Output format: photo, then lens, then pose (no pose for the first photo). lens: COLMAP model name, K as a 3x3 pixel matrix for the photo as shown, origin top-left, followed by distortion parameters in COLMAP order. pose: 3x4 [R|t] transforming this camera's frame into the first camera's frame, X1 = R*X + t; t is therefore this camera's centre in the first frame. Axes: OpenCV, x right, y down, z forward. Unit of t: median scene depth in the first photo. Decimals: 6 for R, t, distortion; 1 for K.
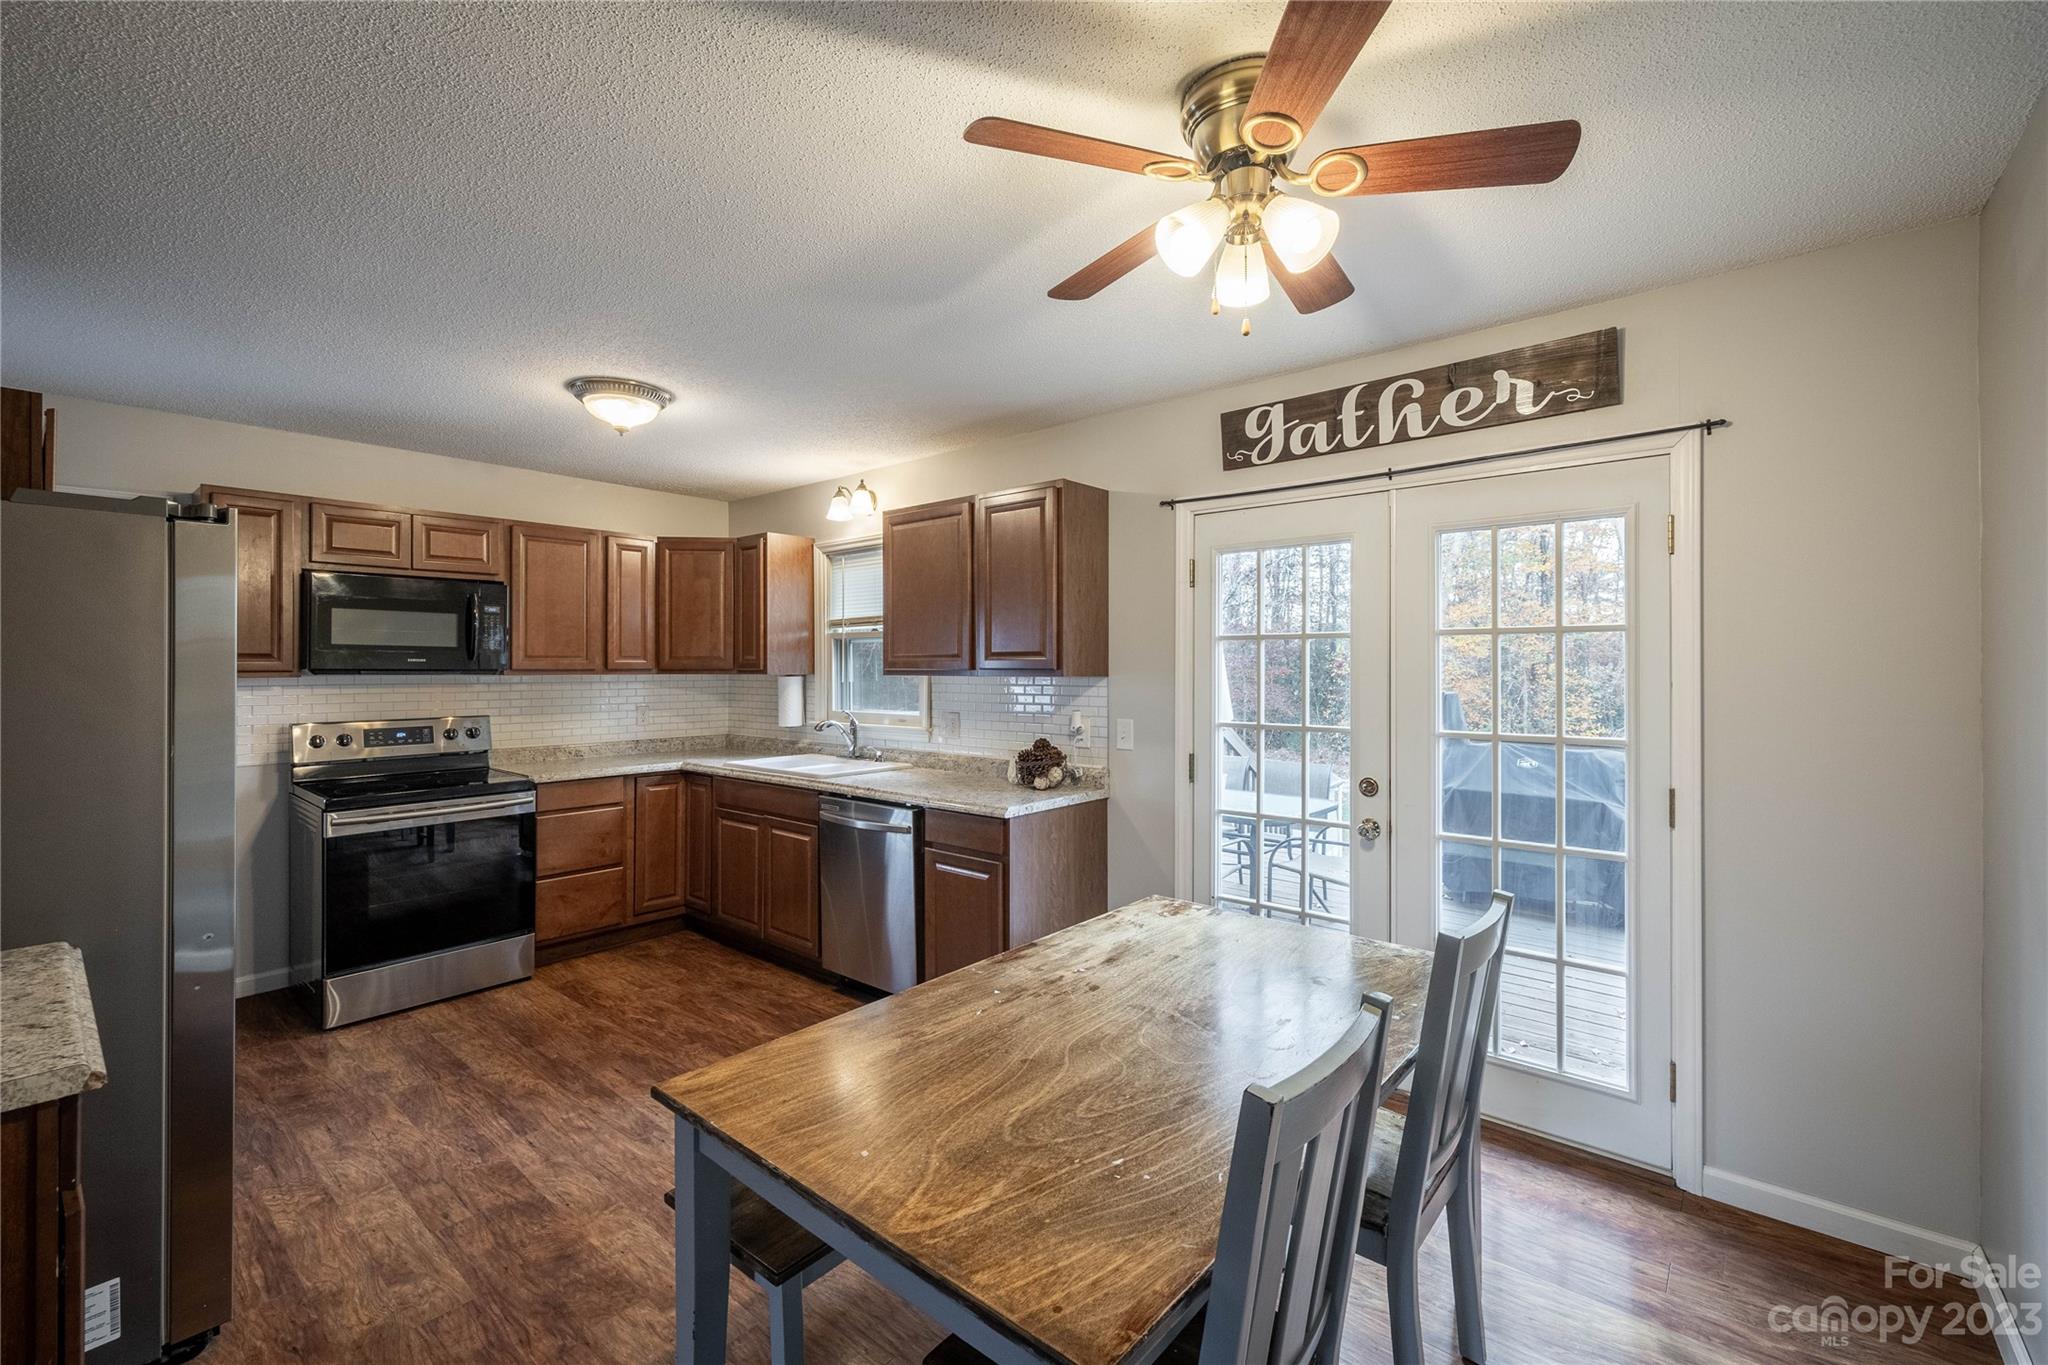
lens RADIAL K [[858.0, 0, 1029.3], [0, 858.0, 667.5], [0, 0, 1]] dist [0.000900, 0.000255]
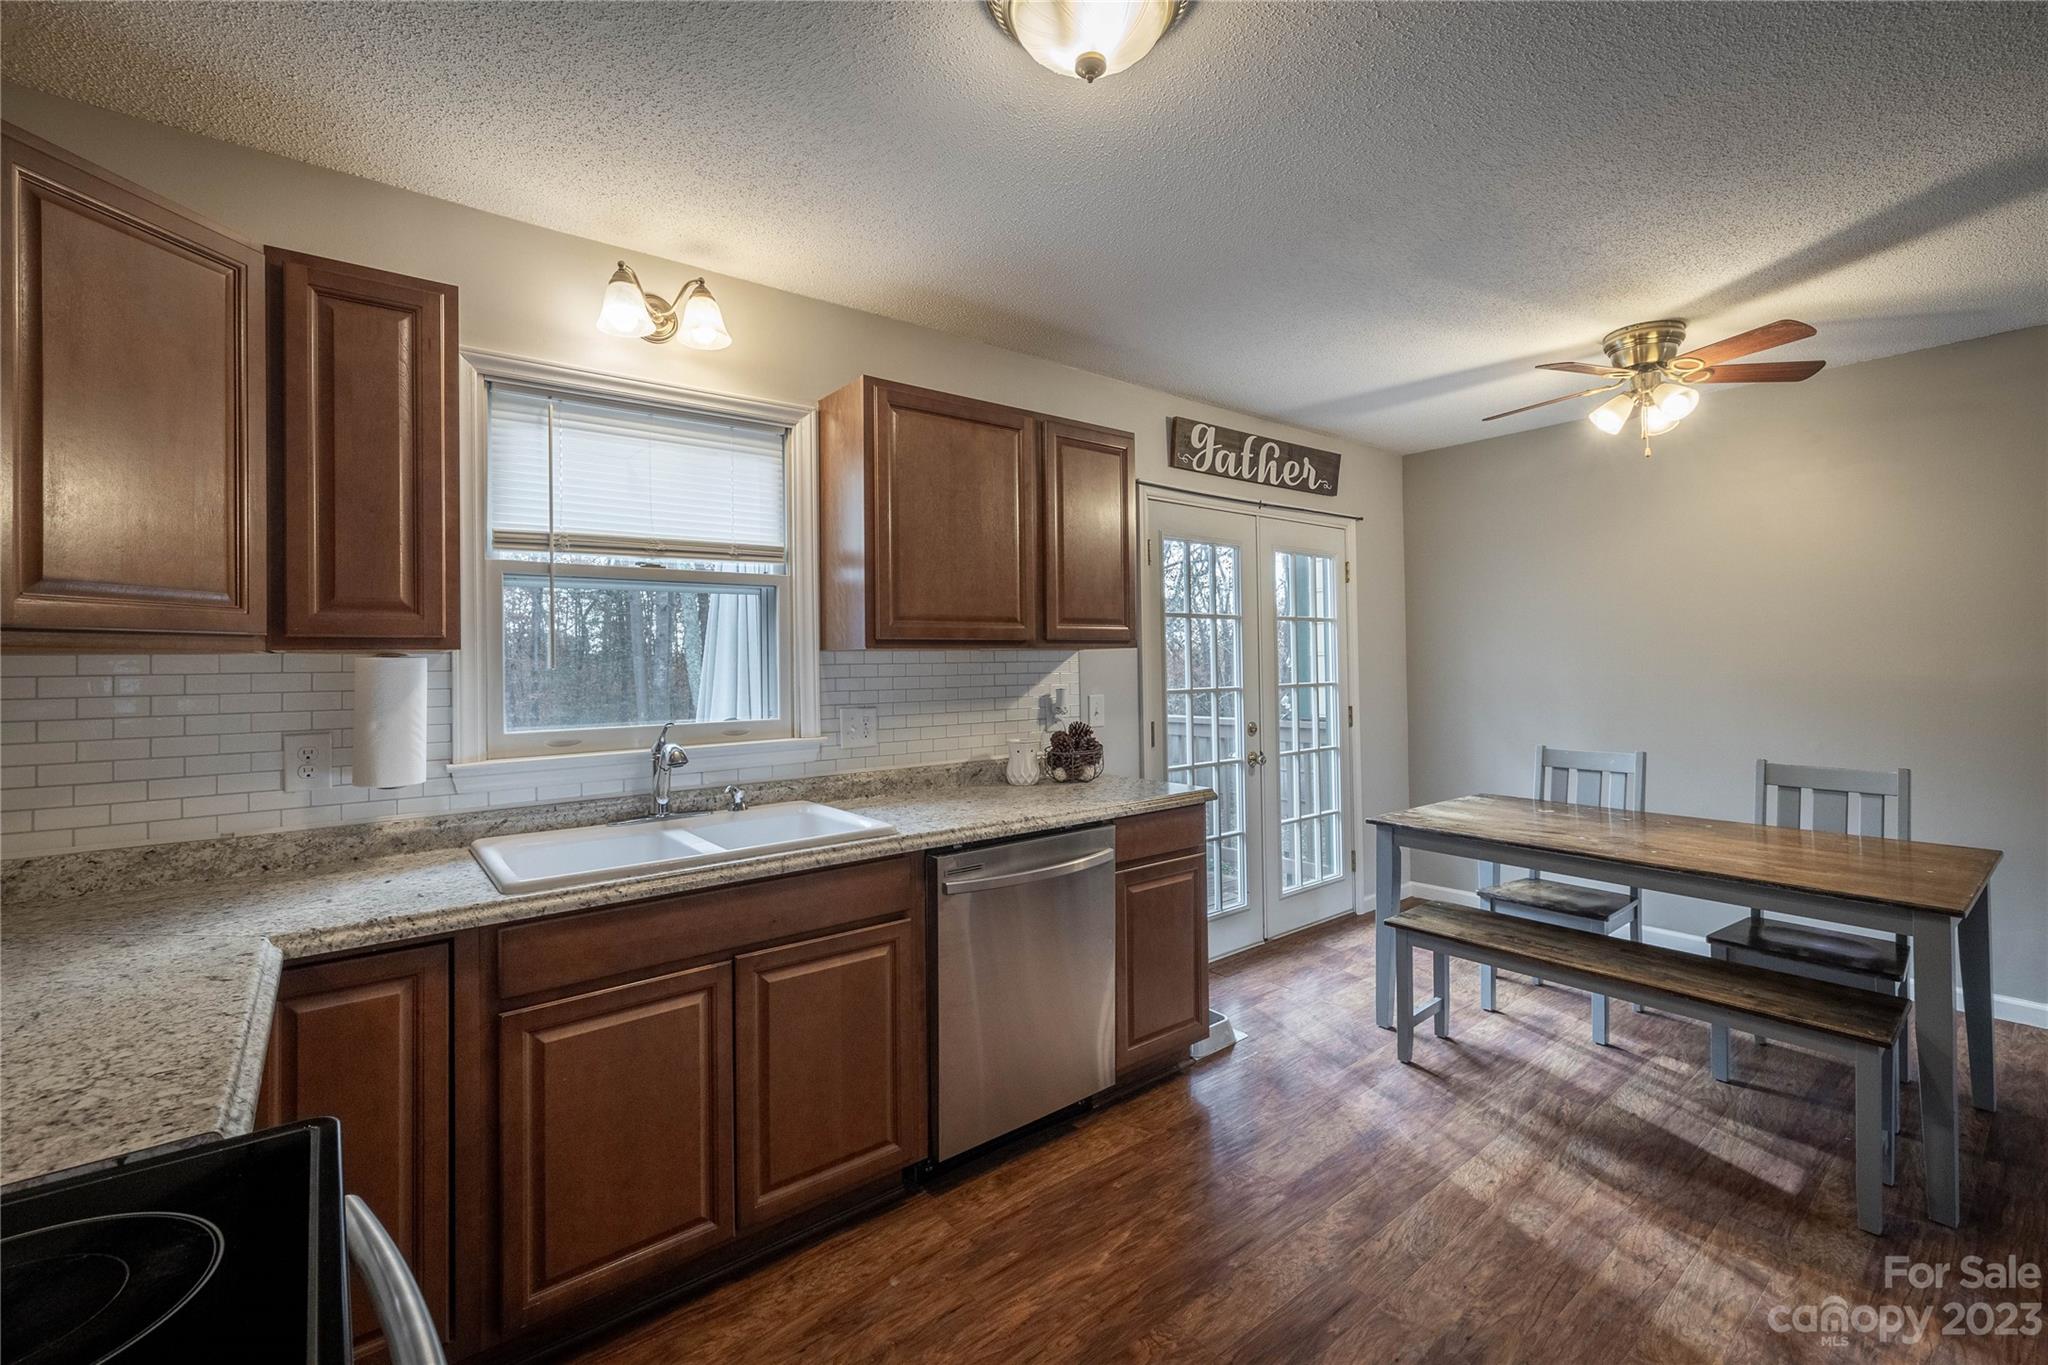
lens RADIAL K [[856.0, 0, 1054.5], [0, 856.0, 653.6], [0, 0, 1]] dist [0.000079, 0.000007]
pose [[0.187353, 0.005897, 0.982275, -0.694510], [0.014097, 0.999863, -0.008691, 0.018637], [-0.982191, 0.015475, 0.187244, 0.723859]]
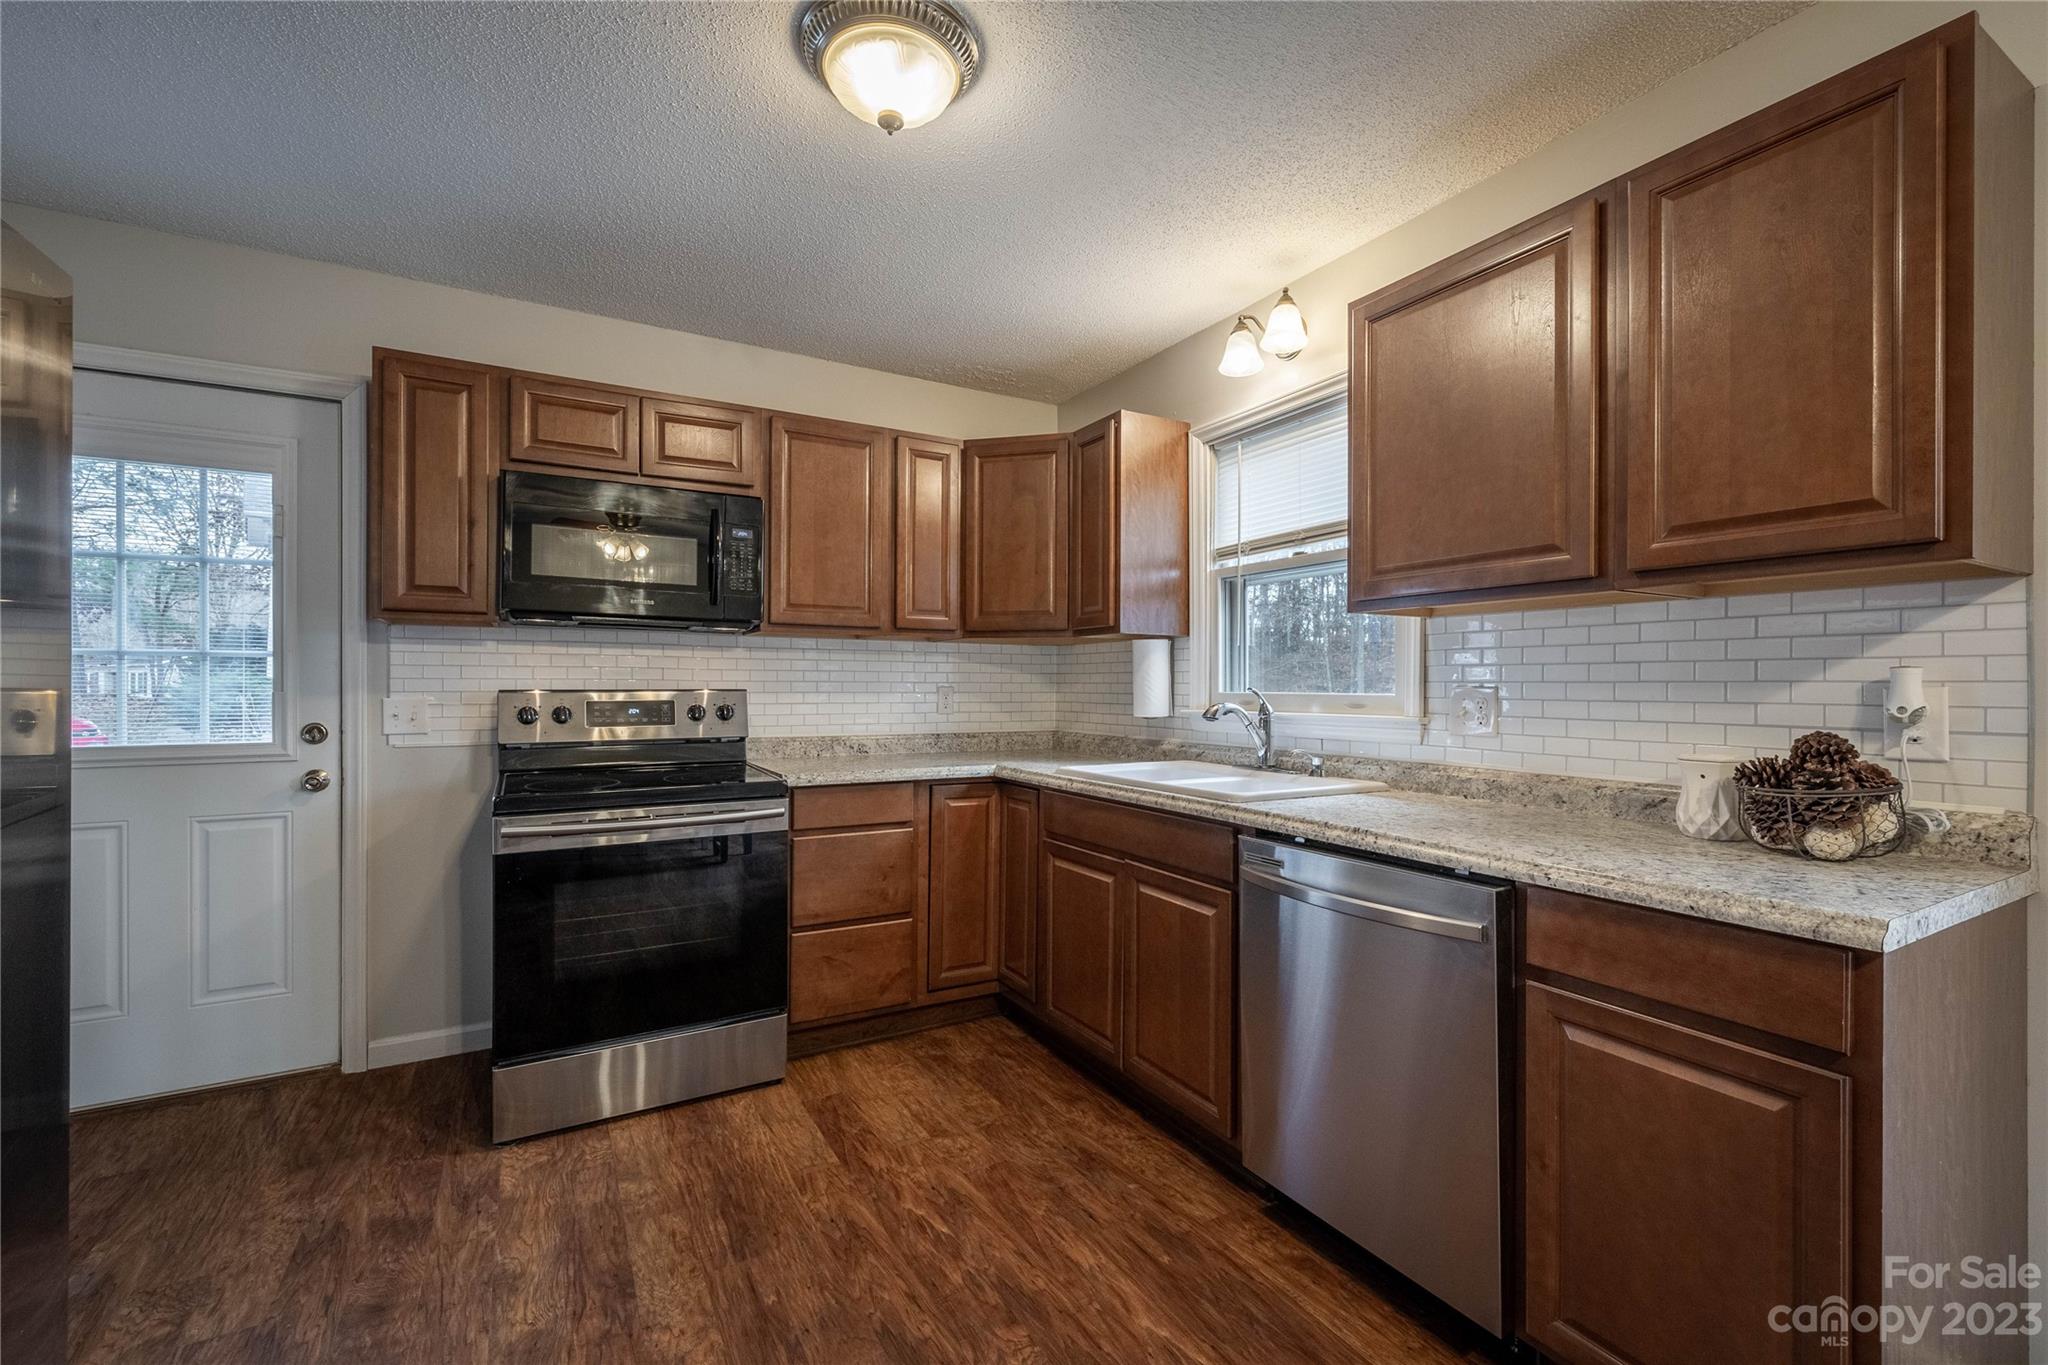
lens RADIAL K [[864.8, 0, 1021.8], [0, 864.8, 687.4], [0, 0, 1]] dist [-0.000289, 0.000060]
pose [[0.937345, 0.005080, -0.348365, -0.164473], [-0.004779, 0.999987, 0.001723, 0.052503], [0.348370, 0.000050, 0.937357, 0.409149]]
